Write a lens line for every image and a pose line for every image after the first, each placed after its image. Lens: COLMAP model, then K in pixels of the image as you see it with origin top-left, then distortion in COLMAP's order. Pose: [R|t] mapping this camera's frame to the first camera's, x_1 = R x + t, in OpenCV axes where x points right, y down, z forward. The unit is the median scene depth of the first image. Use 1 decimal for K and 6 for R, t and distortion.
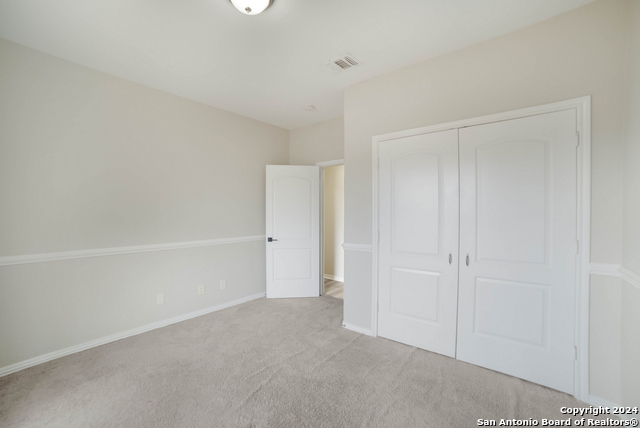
lens RADIAL K [[261.1, 0, 317.2], [0, 261.1, 211.9], [0, 0, 1]] dist [-0.034147, 0.000308]
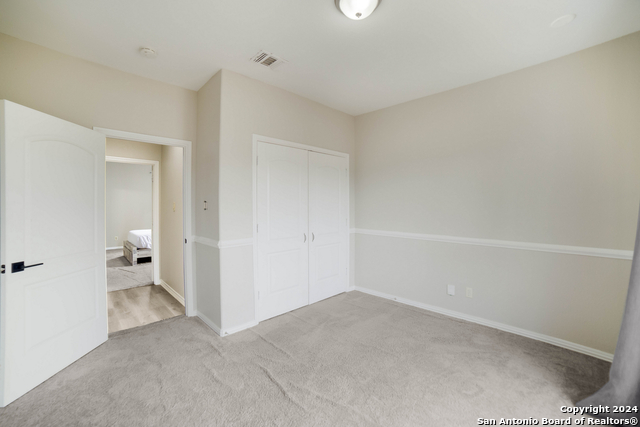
lens RADIAL K [[261.1, 0, 317.2], [0, 261.1, 211.4], [0, 0, 1]] dist [-0.034147, 0.000308]
pose [[0.124485, -0.014757, 0.992112, -0.784090], [0.002630, 0.999891, 0.014542, 0.007583], [-0.992218, 0.000799, 0.124510, 0.622120]]
